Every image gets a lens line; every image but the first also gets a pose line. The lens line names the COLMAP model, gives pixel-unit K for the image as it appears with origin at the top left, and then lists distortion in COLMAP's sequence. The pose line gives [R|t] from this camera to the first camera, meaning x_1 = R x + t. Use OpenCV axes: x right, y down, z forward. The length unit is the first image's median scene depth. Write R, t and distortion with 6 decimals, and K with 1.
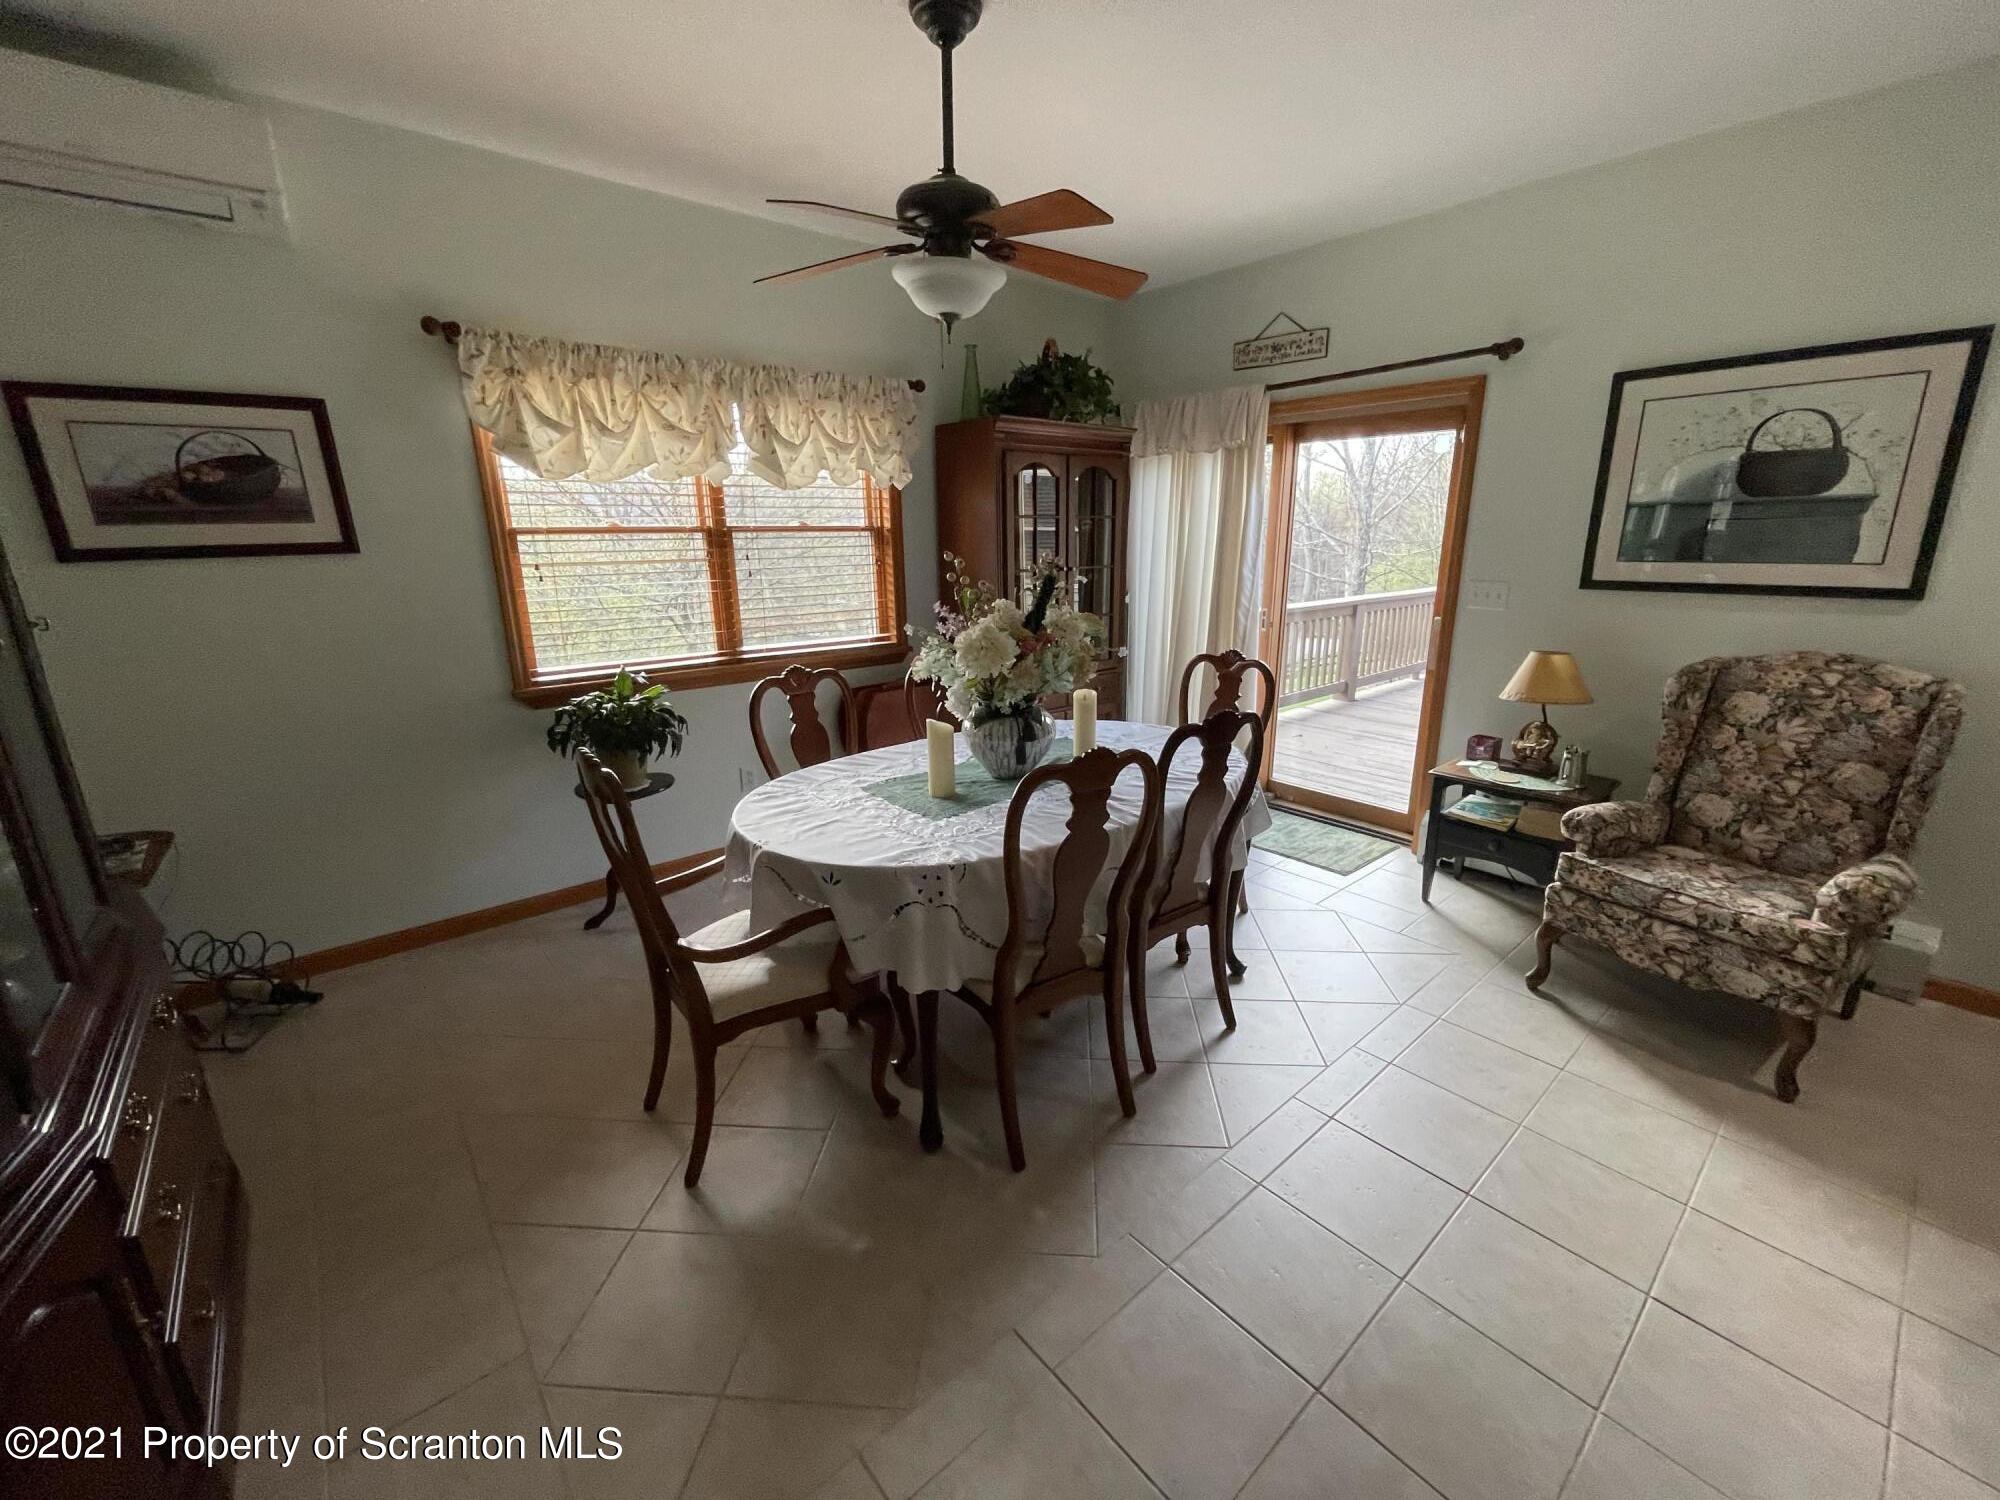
lens RADIAL K [[804.9, 0, 1001.6], [0, 804.9, 742.6], [0, 0, 1]] dist [0.003498, 0.000508]
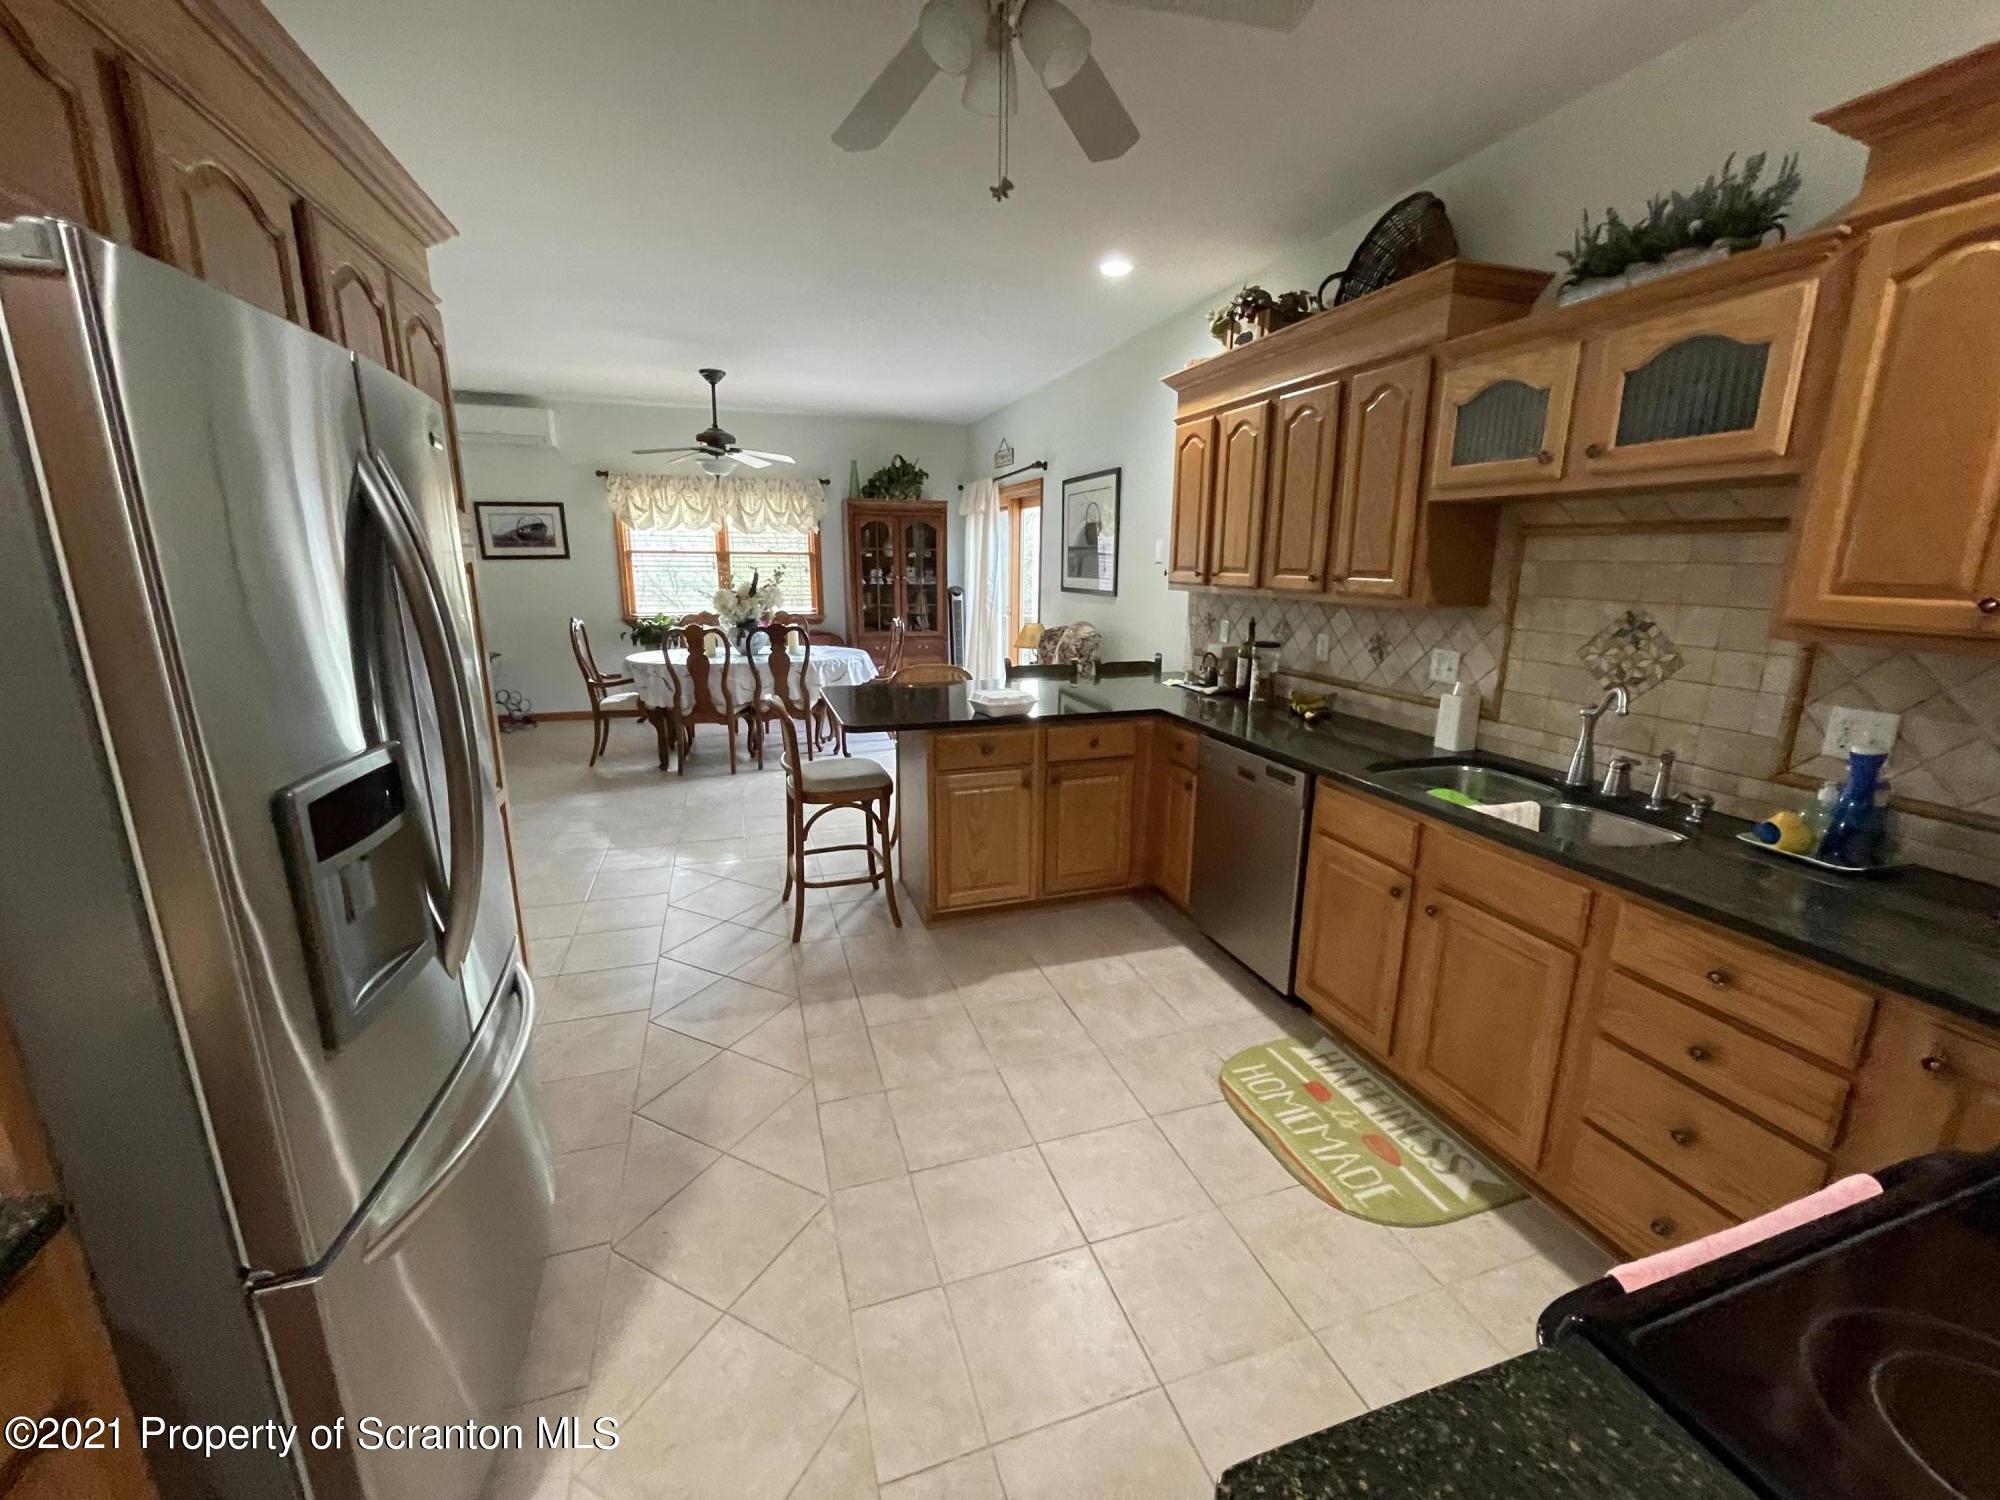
lens RADIAL K [[804.9, 0, 1001.9], [0, 804.9, 749.8], [0, 0, 1]] dist [0.003498, 0.000508]
pose [[0.924826, 0.106215, -0.365261, 1.387963], [-0.114492, 0.993424, -0.001010, 0.204269], [0.362752, 0.042753, 0.930904, -0.825390]]
